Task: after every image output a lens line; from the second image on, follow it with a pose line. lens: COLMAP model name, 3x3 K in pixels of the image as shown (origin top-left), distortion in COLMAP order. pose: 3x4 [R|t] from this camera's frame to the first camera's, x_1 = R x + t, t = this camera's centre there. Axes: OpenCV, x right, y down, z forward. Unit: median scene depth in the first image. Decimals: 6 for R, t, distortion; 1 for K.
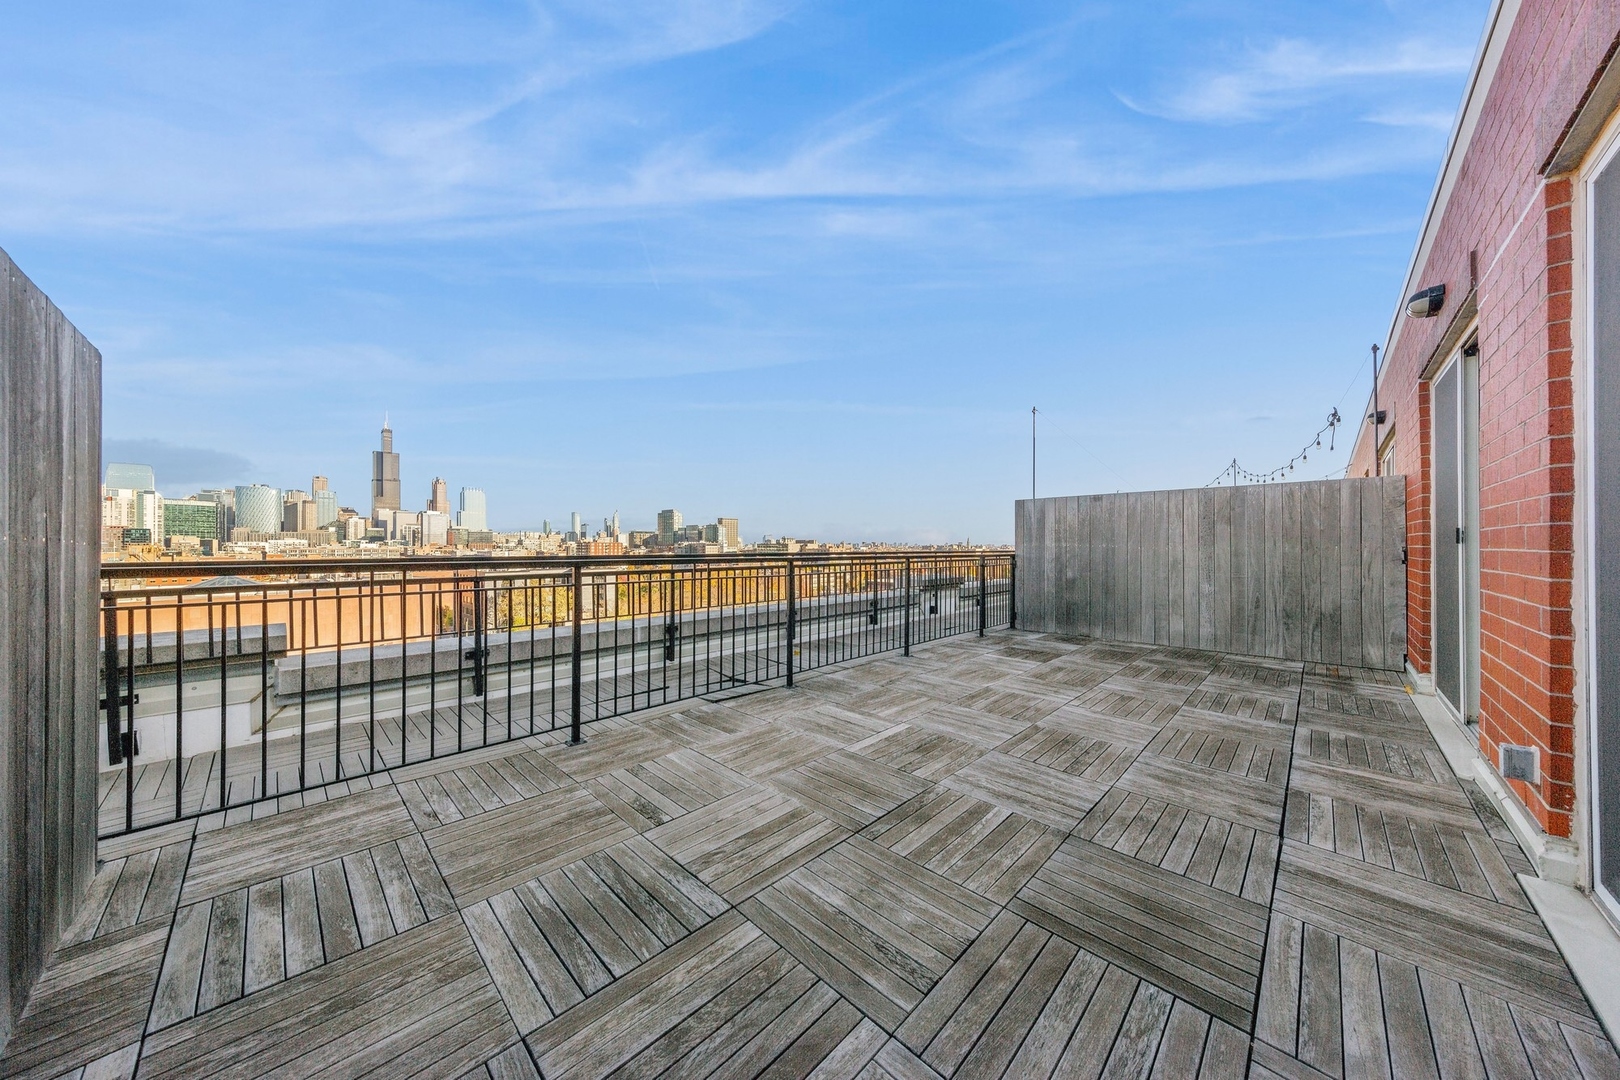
lens RADIAL K [[521.9, 0, 813.3], [0, 521.9, 541.3], [0, 0, 1]] dist [-0.020557, 0.000512]
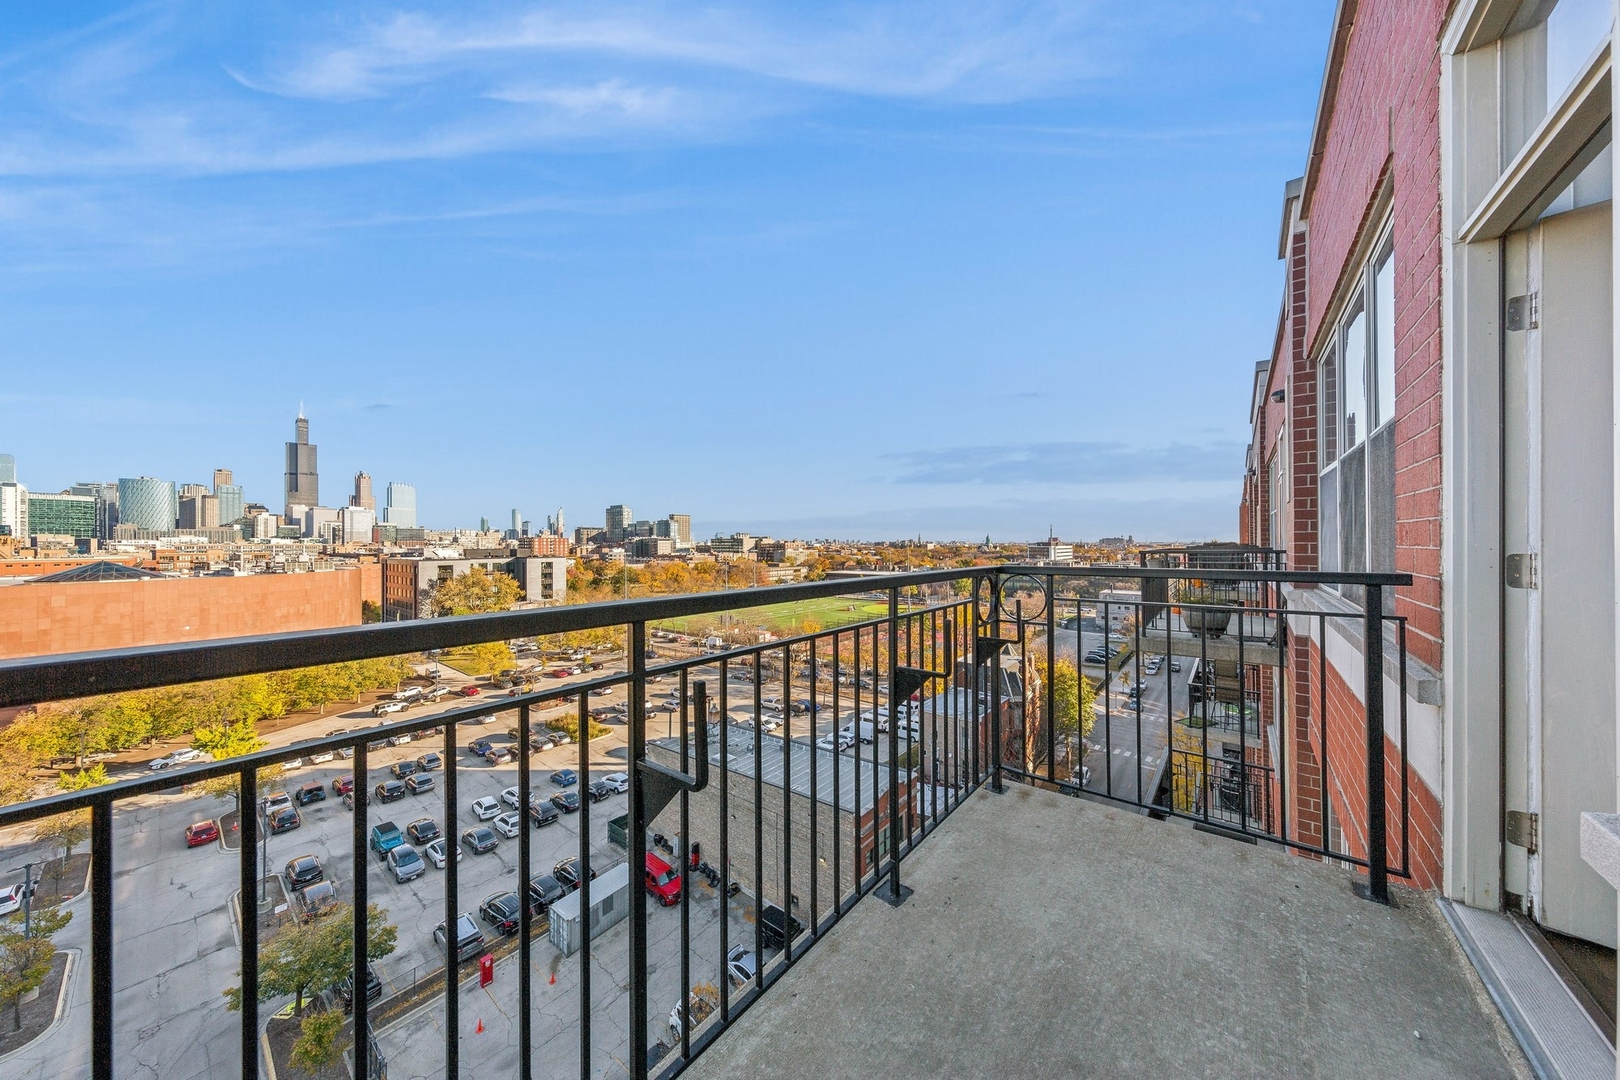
lens RADIAL K [[521.9, 0, 808.8], [0, 521.9, 536.0], [0, 0, 1]] dist [-0.020557, 0.000512]
pose [[0.996889, -0.004792, 0.078667, 1.589845], [0.004921, 0.999987, -0.001443, 0.009961], [-0.078659, 0.001826, 0.996900, -0.023368]]
